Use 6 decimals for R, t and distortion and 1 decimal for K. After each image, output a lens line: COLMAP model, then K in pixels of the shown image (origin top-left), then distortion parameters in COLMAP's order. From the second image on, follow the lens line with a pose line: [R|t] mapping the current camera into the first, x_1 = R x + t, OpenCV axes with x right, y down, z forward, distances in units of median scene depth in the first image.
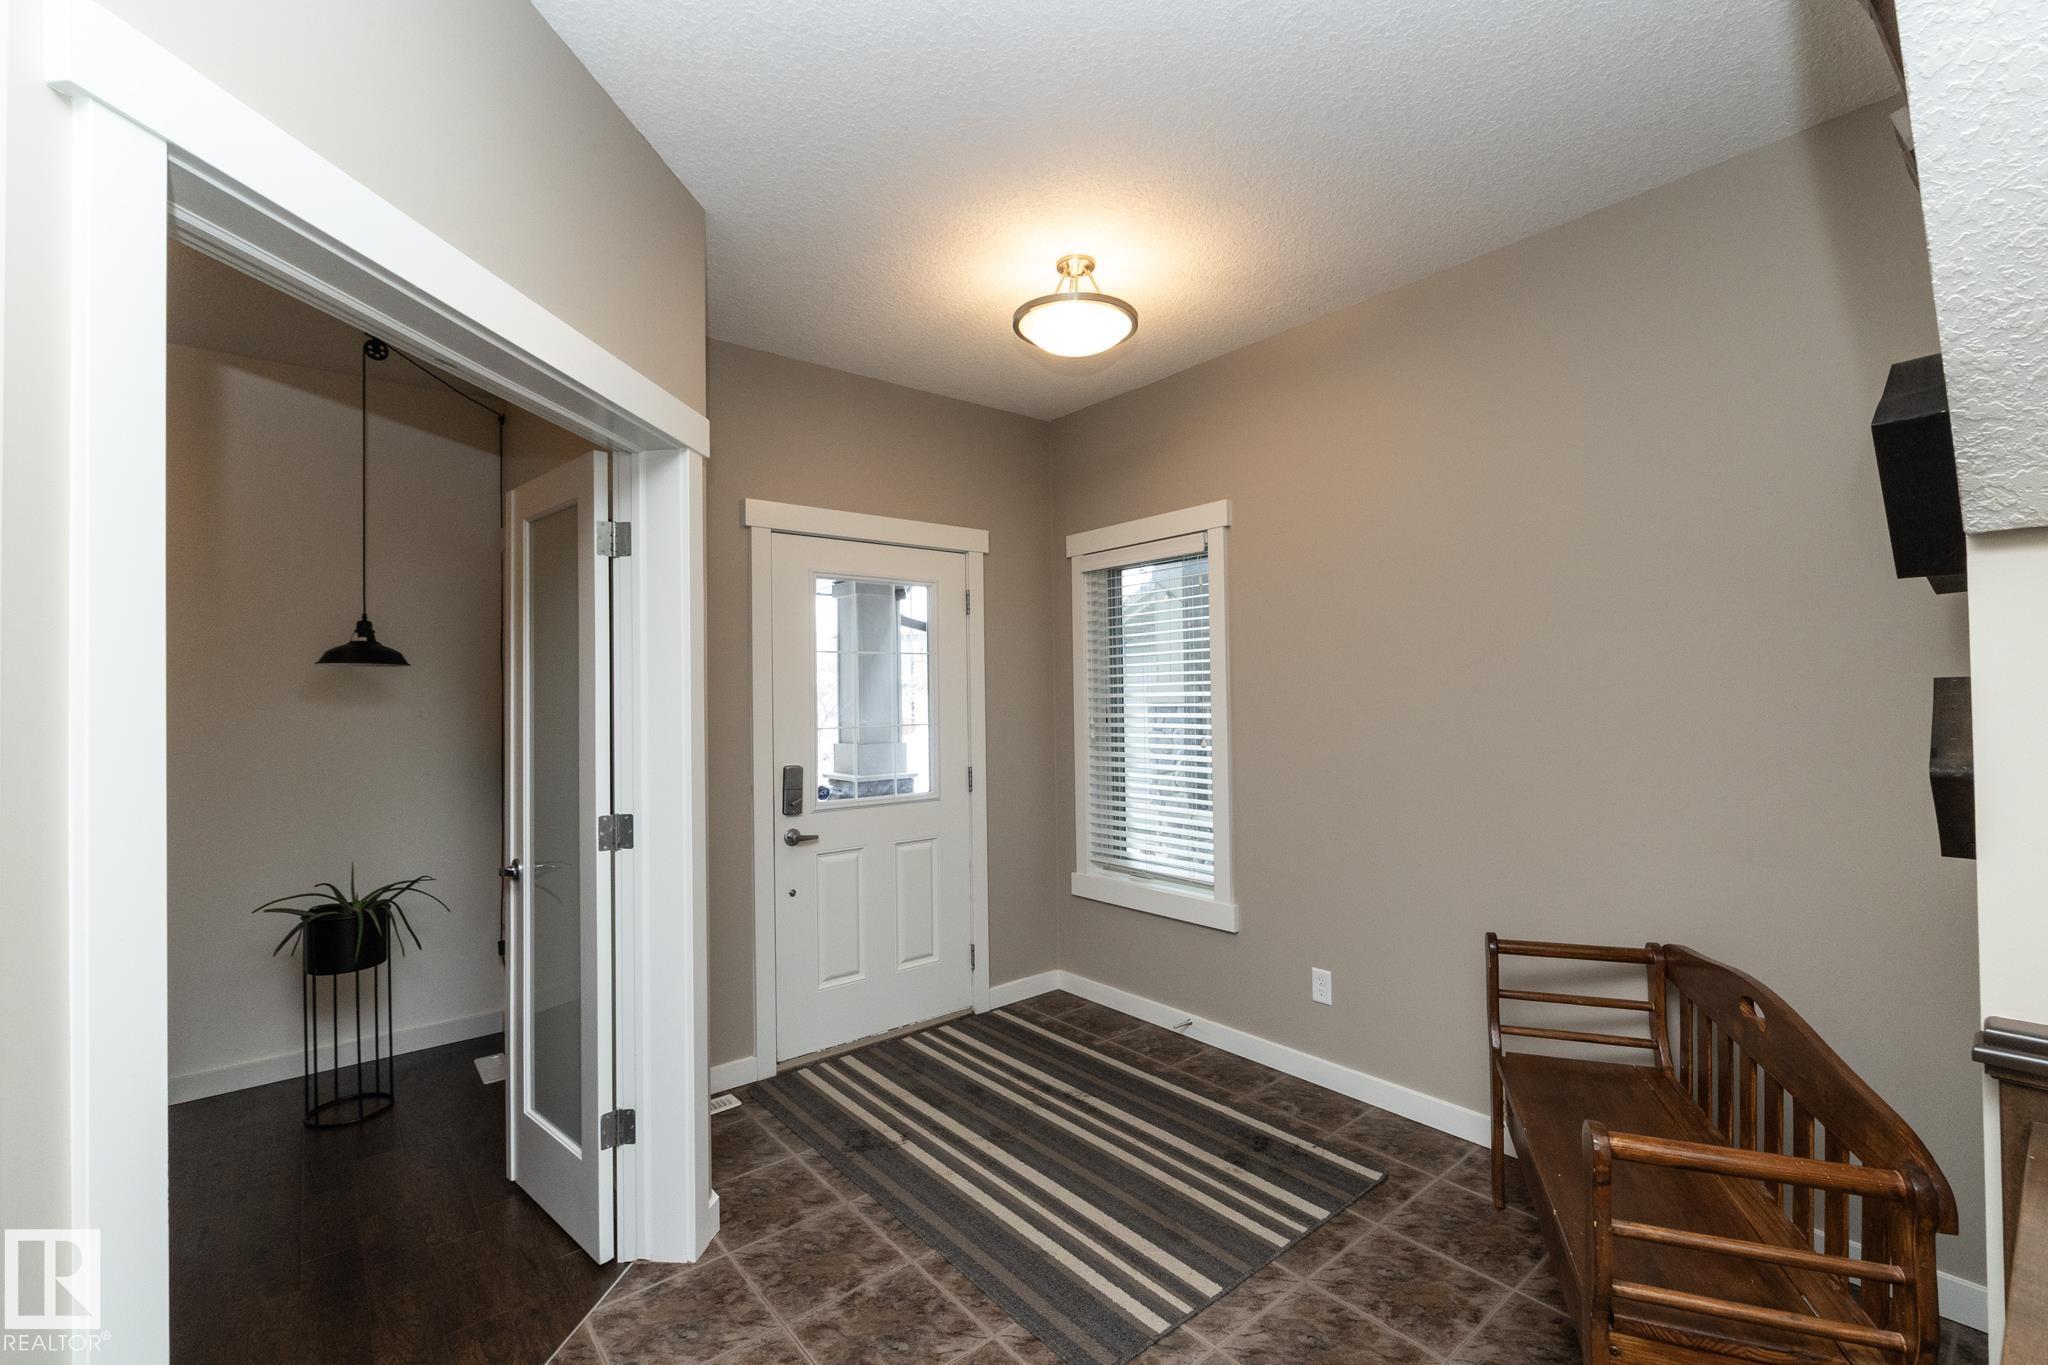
lens RADIAL K [[870.9, 0, 1015.8], [0, 870.9, 685.8], [0, 0, 1]] dist [-0.001036, -0.001533]
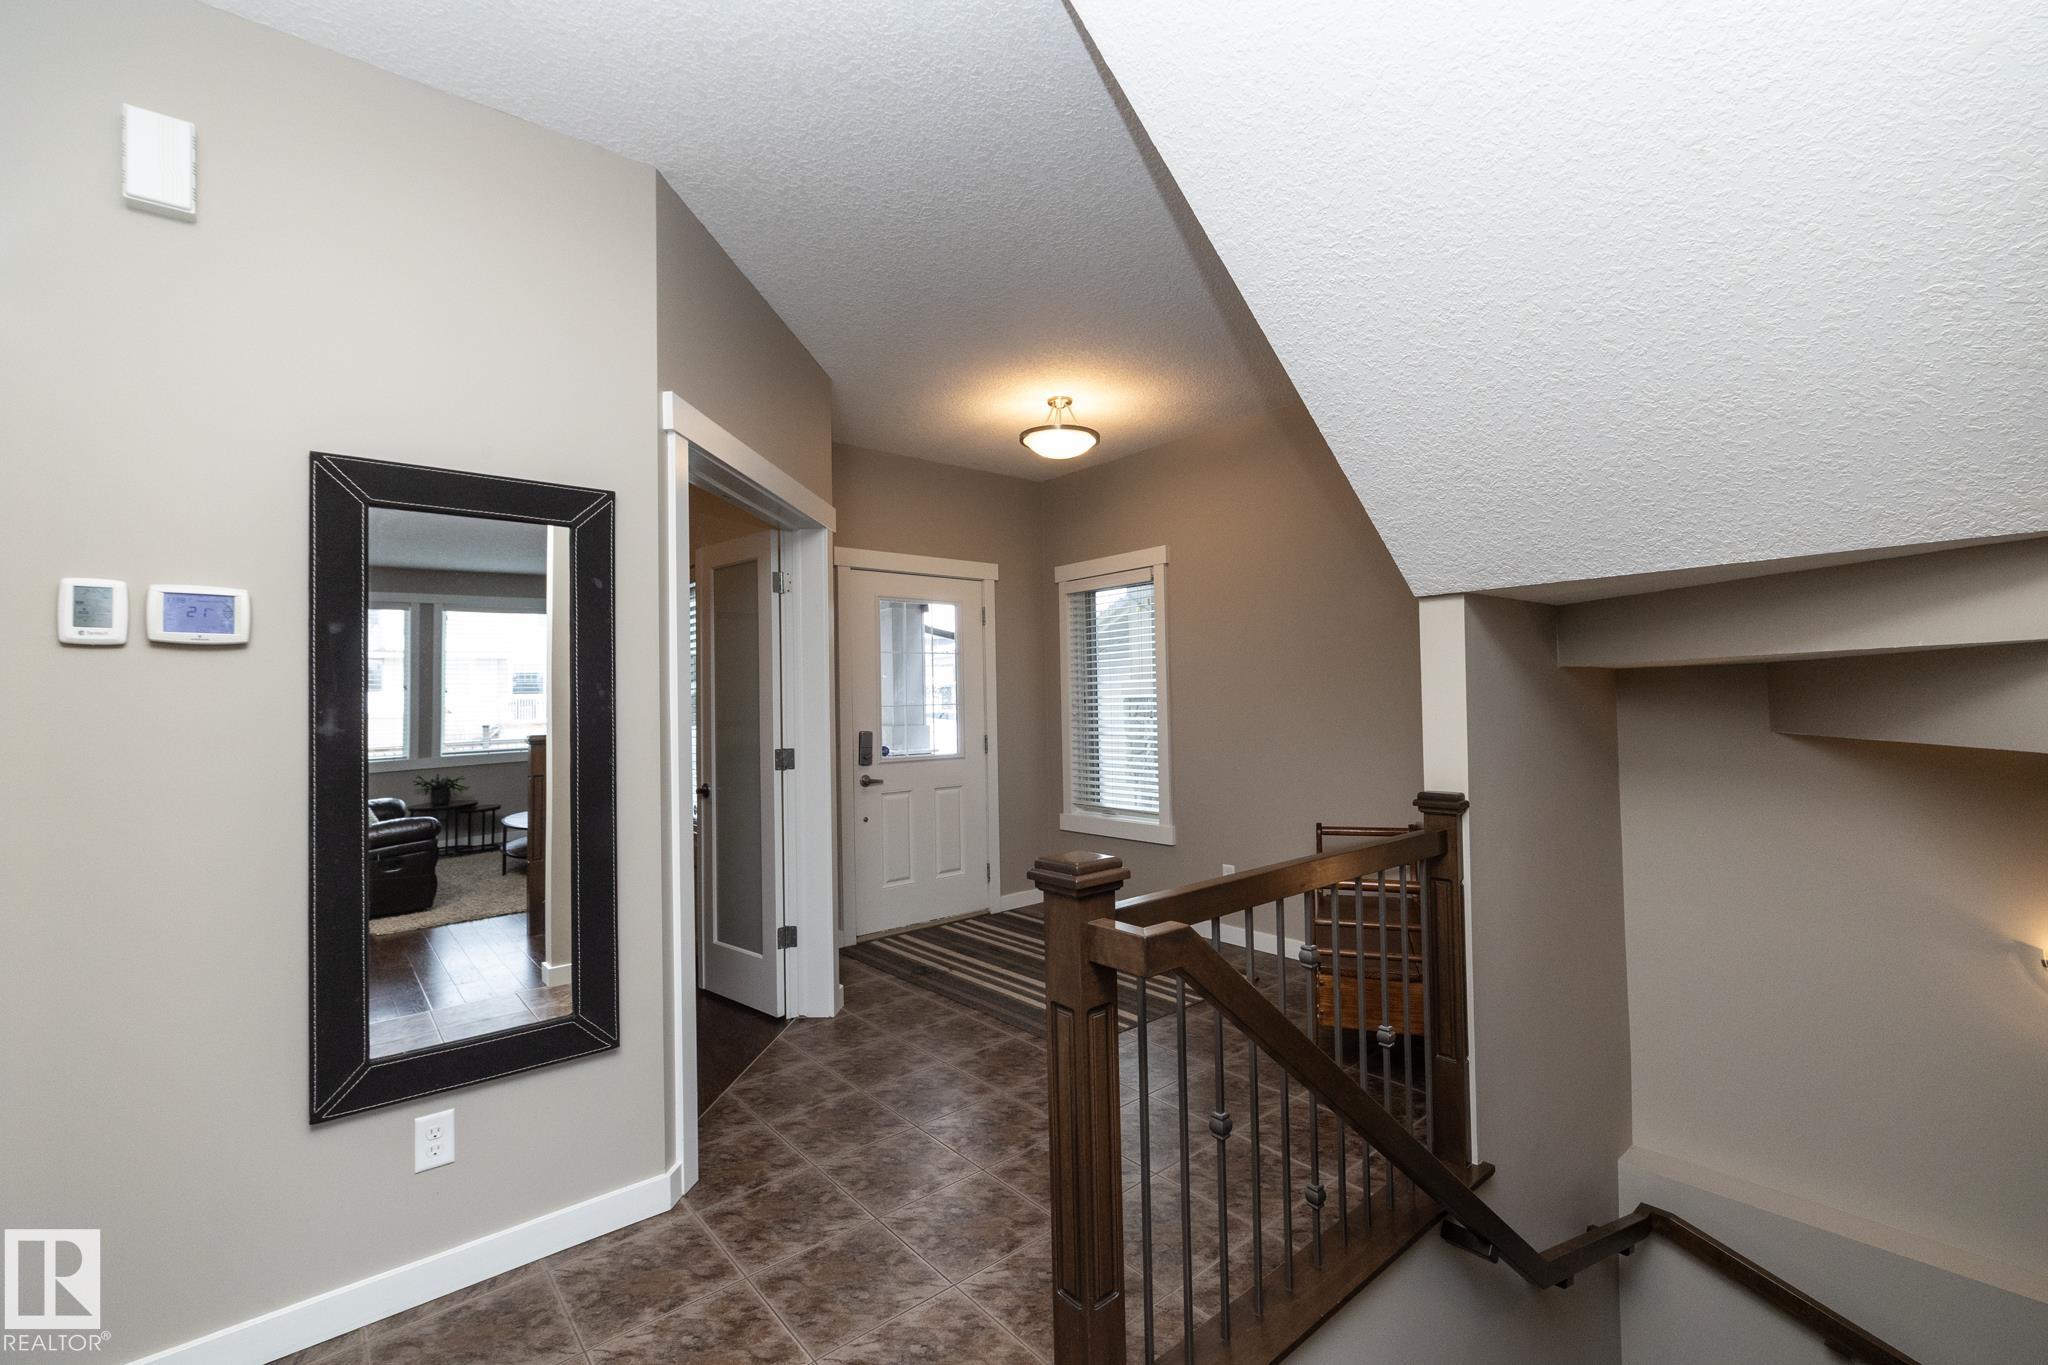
lens RADIAL K [[870.9, 0, 1022.4], [0, 870.9, 680.9], [0, 0, 1]] dist [-0.001036, -0.001533]
pose [[0.999803, -0.004527, 0.019338, -0.023866], [0.004771, 0.999909, -0.012581, 0.027586], [-0.019279, 0.012671, 0.999734, -0.431502]]
